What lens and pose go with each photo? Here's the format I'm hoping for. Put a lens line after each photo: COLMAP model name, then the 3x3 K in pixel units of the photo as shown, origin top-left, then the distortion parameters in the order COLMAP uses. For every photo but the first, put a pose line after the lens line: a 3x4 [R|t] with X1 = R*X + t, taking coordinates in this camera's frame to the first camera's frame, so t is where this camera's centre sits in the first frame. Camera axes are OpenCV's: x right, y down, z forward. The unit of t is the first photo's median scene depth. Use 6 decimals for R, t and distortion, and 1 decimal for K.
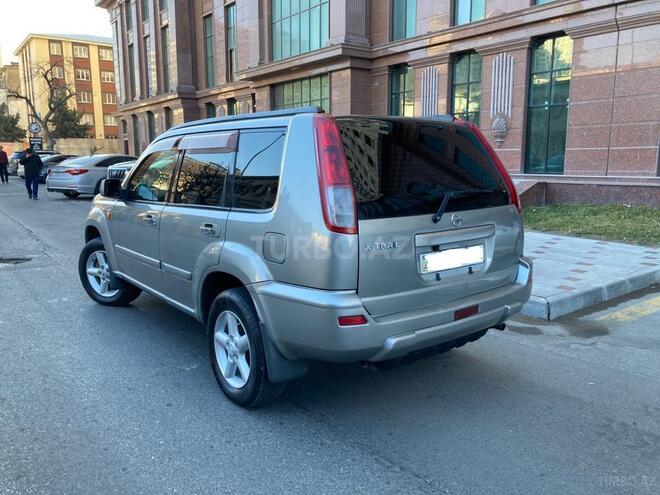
lens RADIAL K [[539.9, 0, 331.5], [0, 539.9, 251.4], [0, 0, 1]] dist [0.016301, -0.007975]
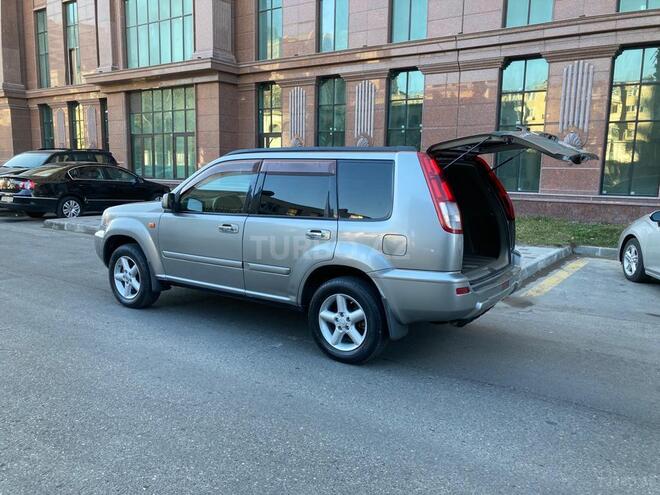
lens RADIAL K [[539.9, 0, 334.7], [0, 539.9, 252.9], [0, 0, 1]] dist [0.016301, -0.007975]
pose [[0.949482, -0.026140, 0.312731, -0.114356], [0.030868, 0.999472, -0.010178, 0.003881], [-0.312300, 0.019318, 0.949787, -0.050664]]
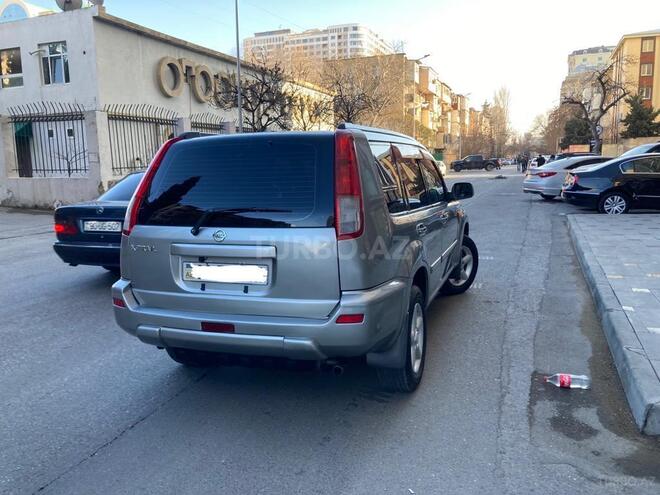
lens RADIAL K [[539.9, 0, 327.9], [0, 539.9, 251.8], [0, 0, 1]] dist [0.016301, -0.007975]
pose [[0.532662, 0.125040, -0.837040, 0.199488], [-0.124700, 0.989826, 0.068509, -0.020358], [0.837091, 0.067887, 0.542836, 0.103821]]
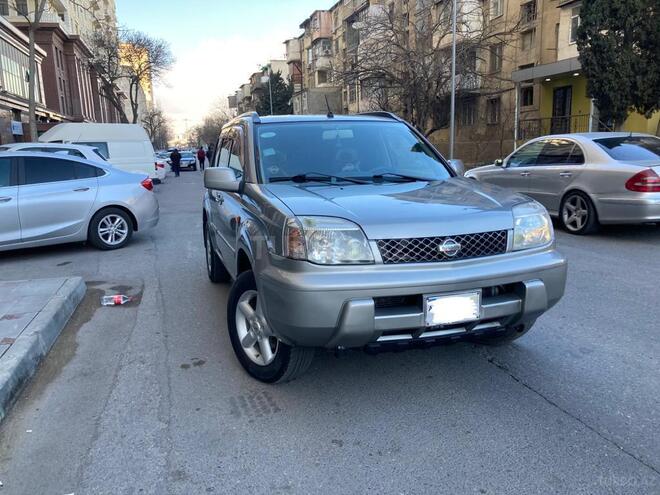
lens RADIAL K [[539.9, 0, 324.6], [0, 539.9, 248.9], [0, 0, 1]] dist [0.016301, -0.007975]
pose [[-0.934565, -0.036844, 0.353879, -0.141711], [0.089275, 0.938520, 0.333481, -0.086083], [-0.344410, 0.343252, -0.873819, 0.521460]]
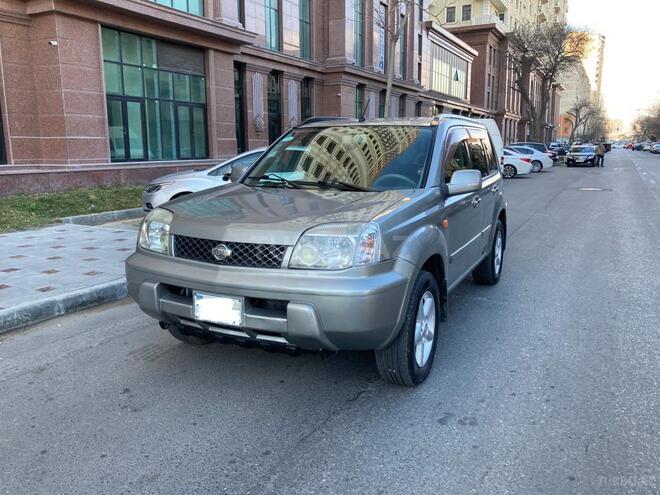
lens RADIAL K [[539.9, 0, 327.9], [0, 539.9, 234.9], [0, 0, 1]] dist [0.016301, -0.007975]
pose [[-0.435745, -0.141376, 0.888898, -0.282649], [0.154927, 0.961066, 0.228801, -0.069144], [-0.886637, 0.237413, -0.396876, 0.407473]]
